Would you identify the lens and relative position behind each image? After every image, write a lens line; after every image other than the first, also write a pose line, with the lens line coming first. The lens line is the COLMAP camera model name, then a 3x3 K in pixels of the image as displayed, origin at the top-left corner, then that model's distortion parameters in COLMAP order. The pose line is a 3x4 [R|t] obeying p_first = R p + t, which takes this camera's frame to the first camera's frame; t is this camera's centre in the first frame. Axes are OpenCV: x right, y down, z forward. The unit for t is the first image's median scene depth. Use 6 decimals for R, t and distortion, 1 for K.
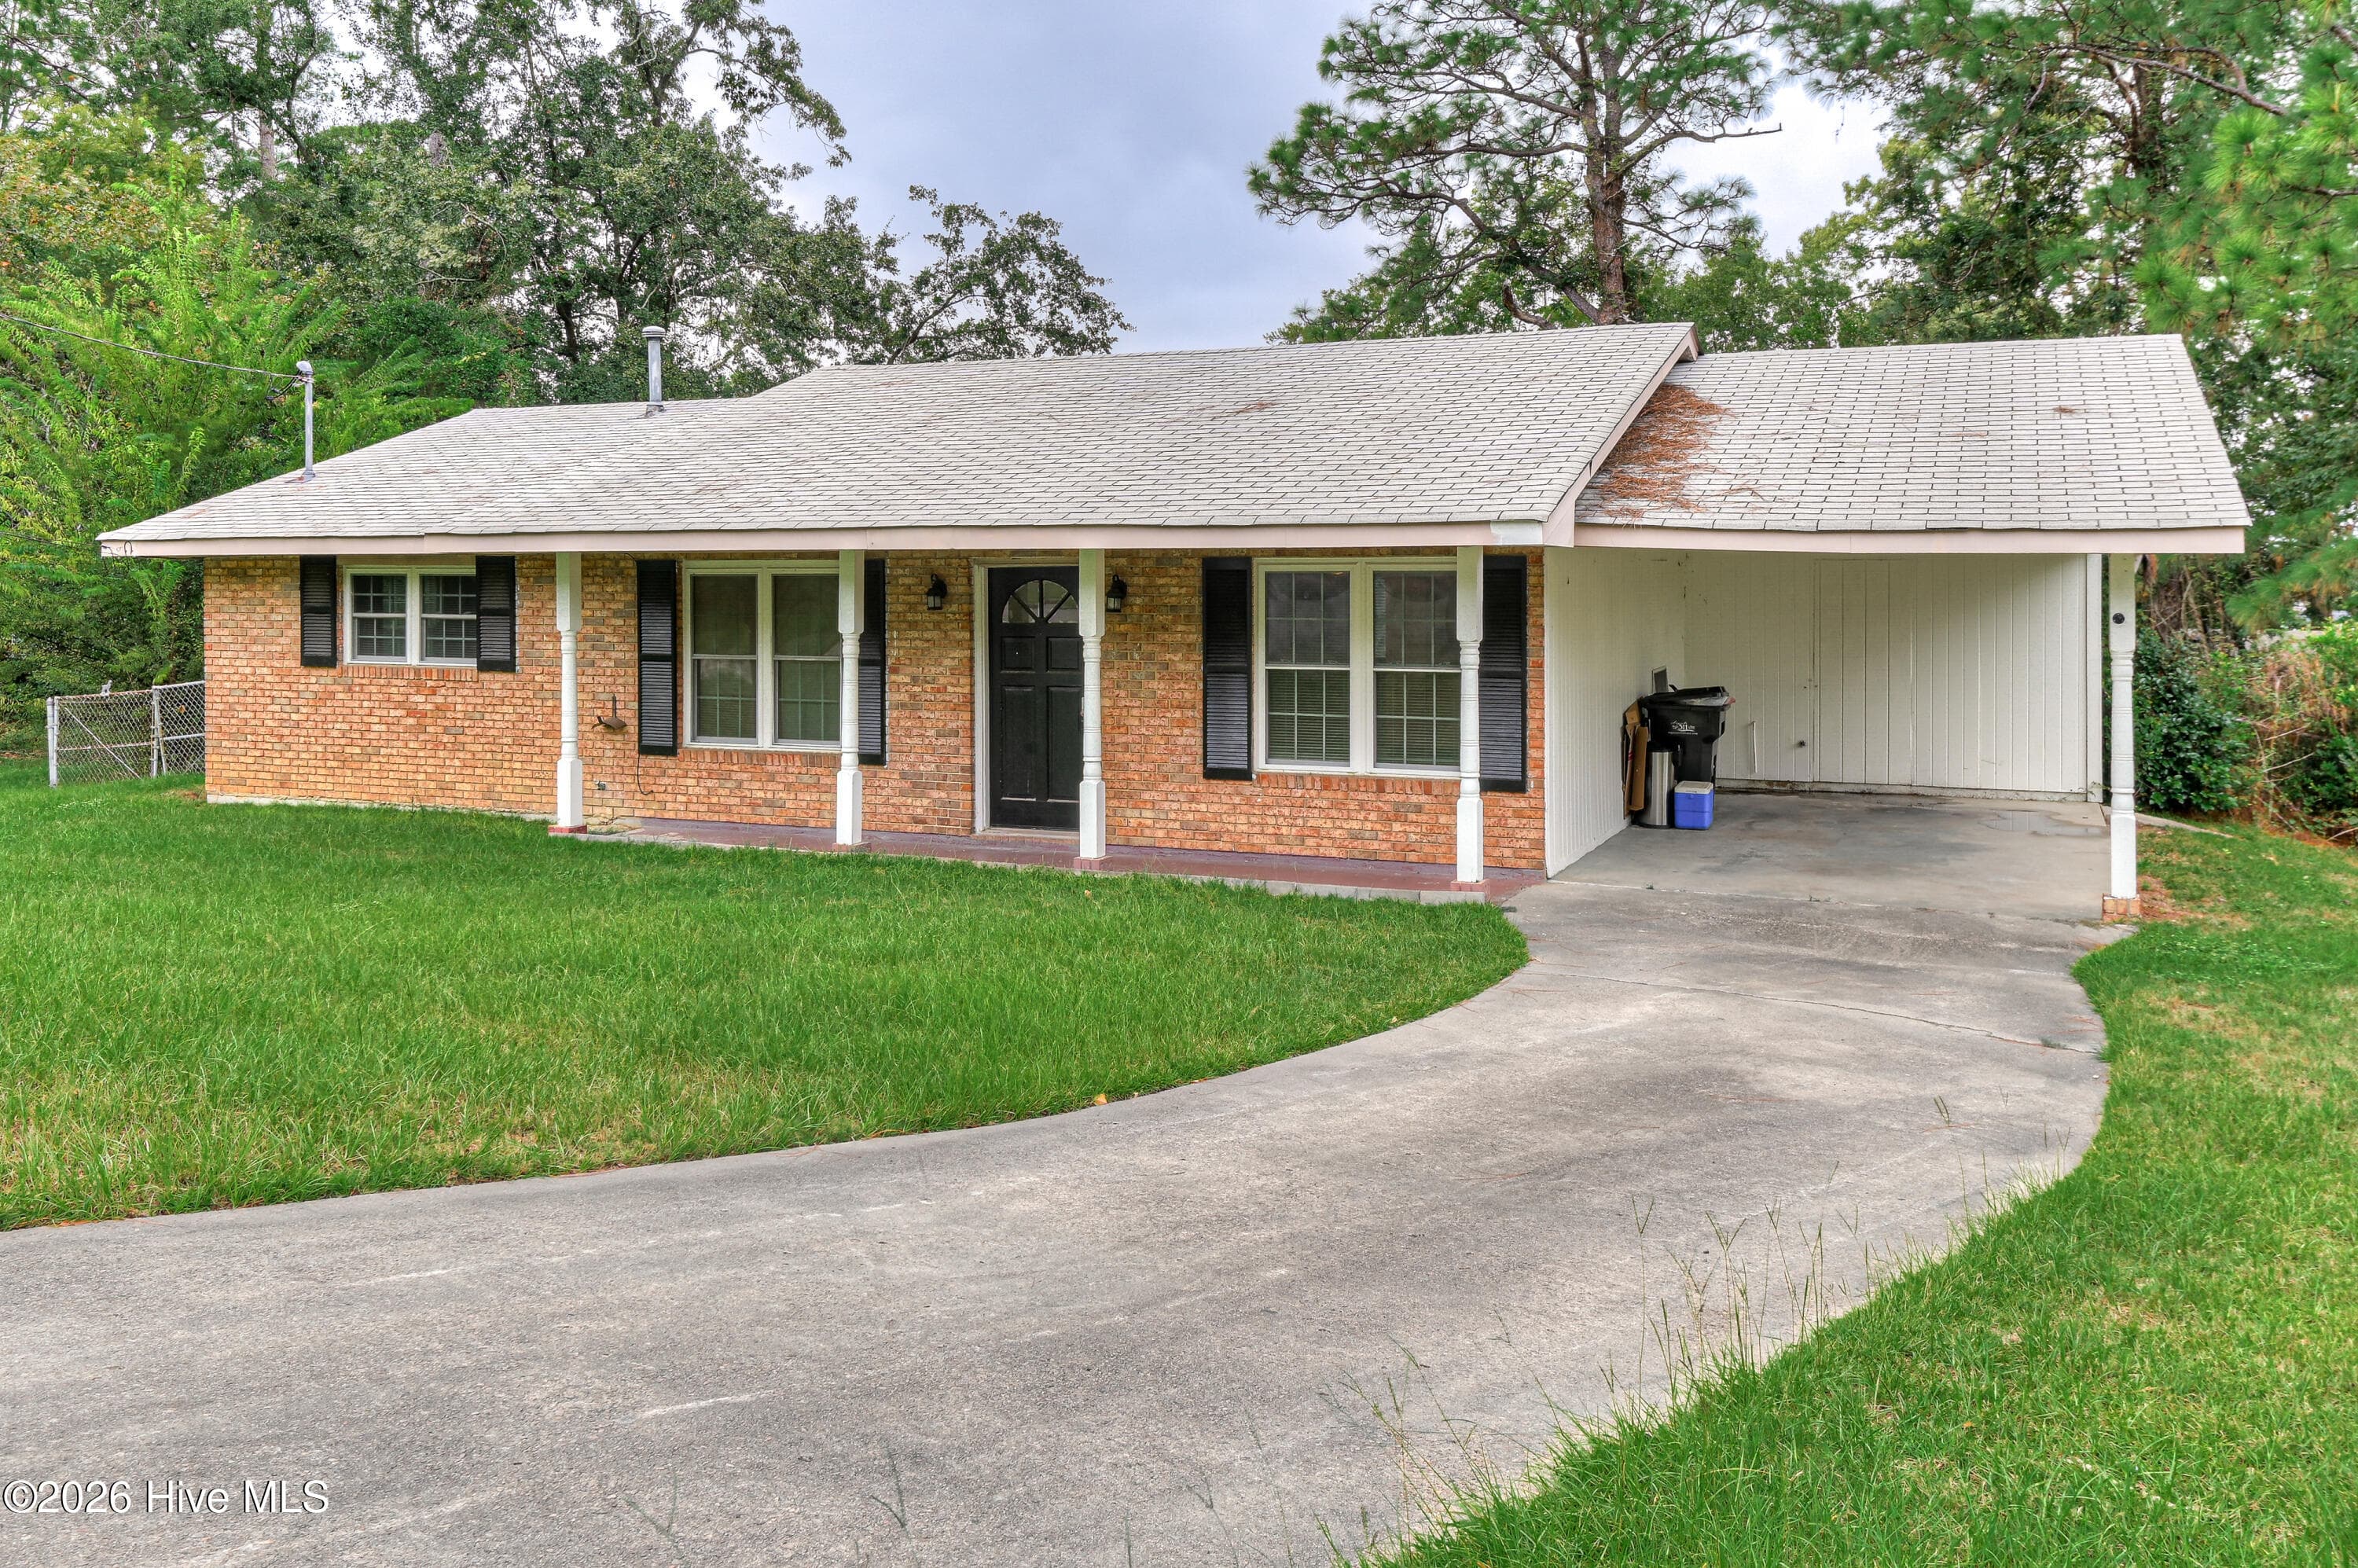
lens RADIAL K [[1910.7, 0, 1218.7], [0, 1910.7, 603.4], [0, 0, 1]] dist [0.014973, 0.027367]
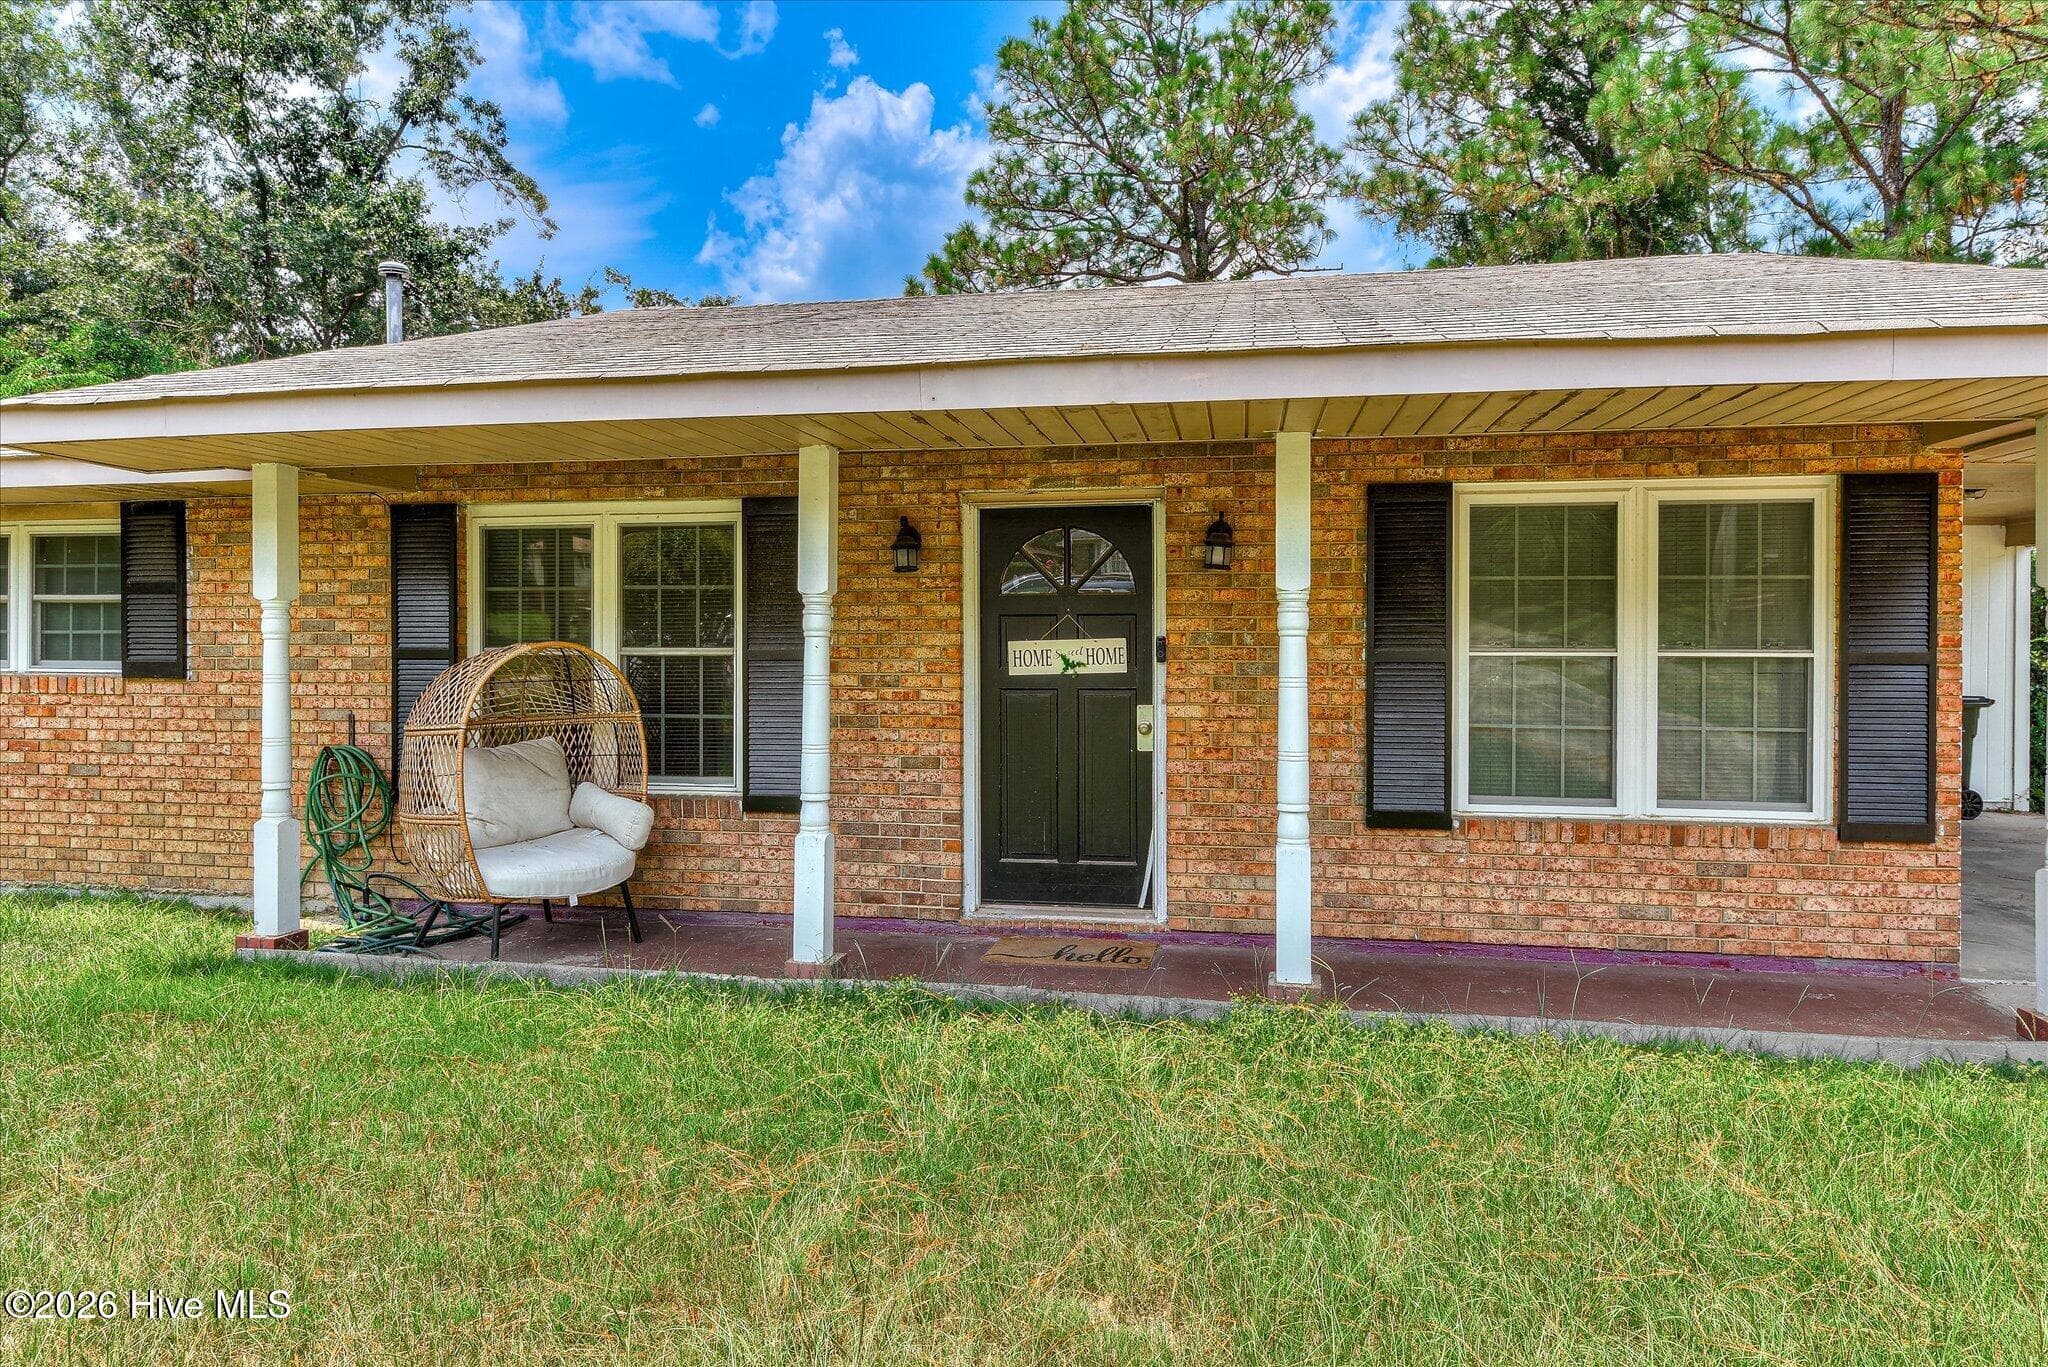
lens RADIAL K [[1244.7, 0, 1026.7], [0, 1244.7, 656.8], [0, 0, 1]] dist [0.009707, -0.019673]
pose [[0.976741, 0.000282, 0.214421, -0.185144], [0.001137, 0.999978, -0.006494, 0.032493], [-0.214418, 0.006587, 0.976720, 0.544460]]
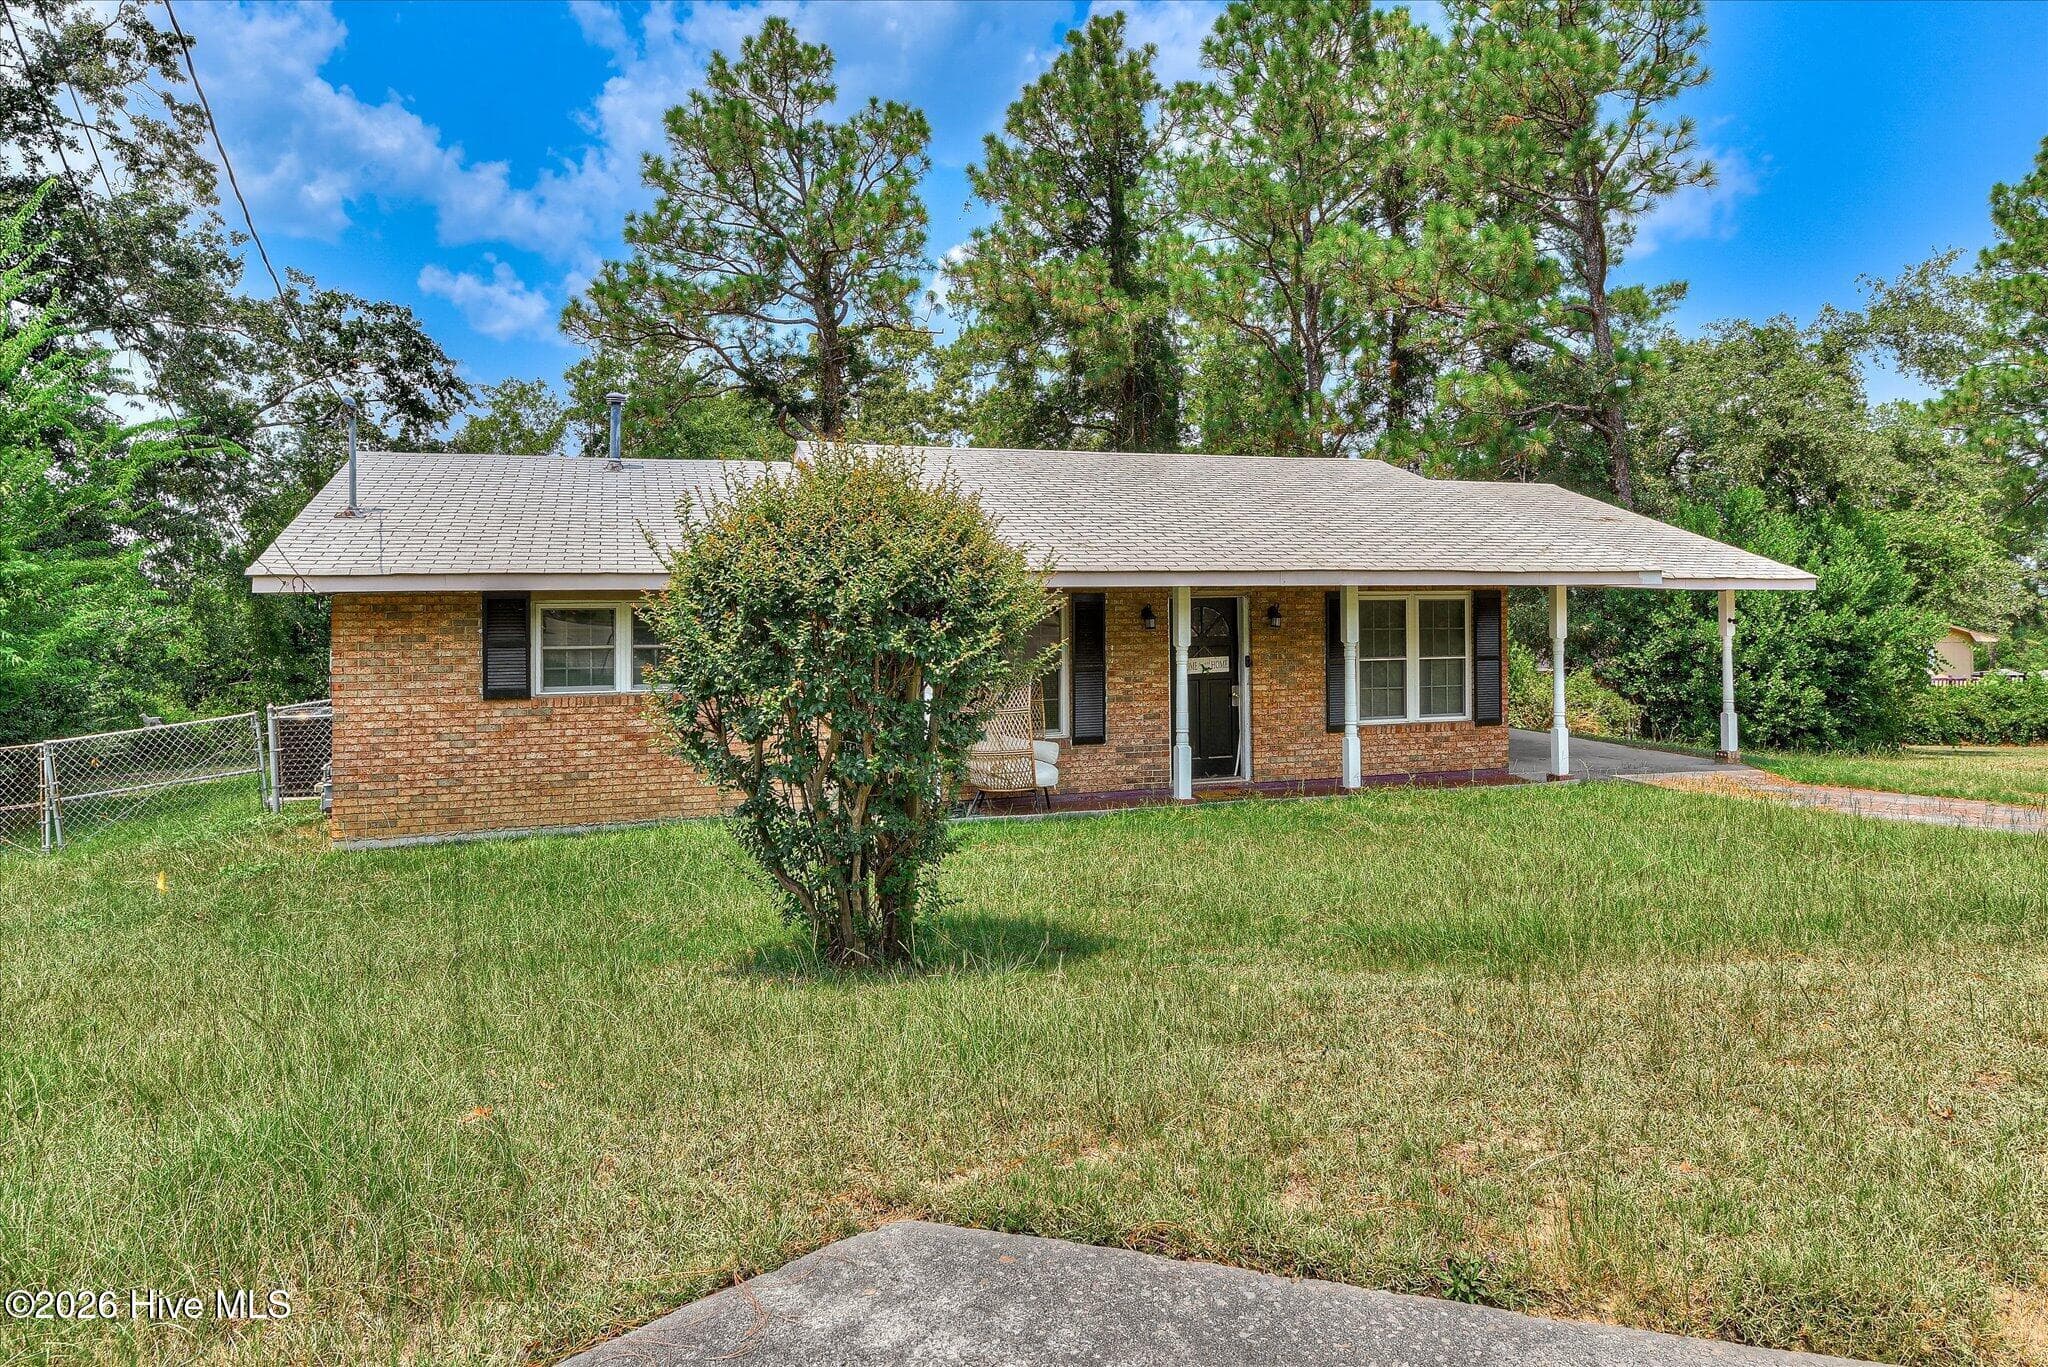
lens RADIAL K [[1244.7, 0, 1032.5], [0, 1244.7, 601.9], [0, 0, 1]] dist [0.009707, -0.019673]
pose [[0.753872, -0.006489, 0.656989, -0.759638], [0.017582, 0.999792, -0.010299, -0.008100], [-0.656786, 0.019315, 0.753830, 0.343217]]
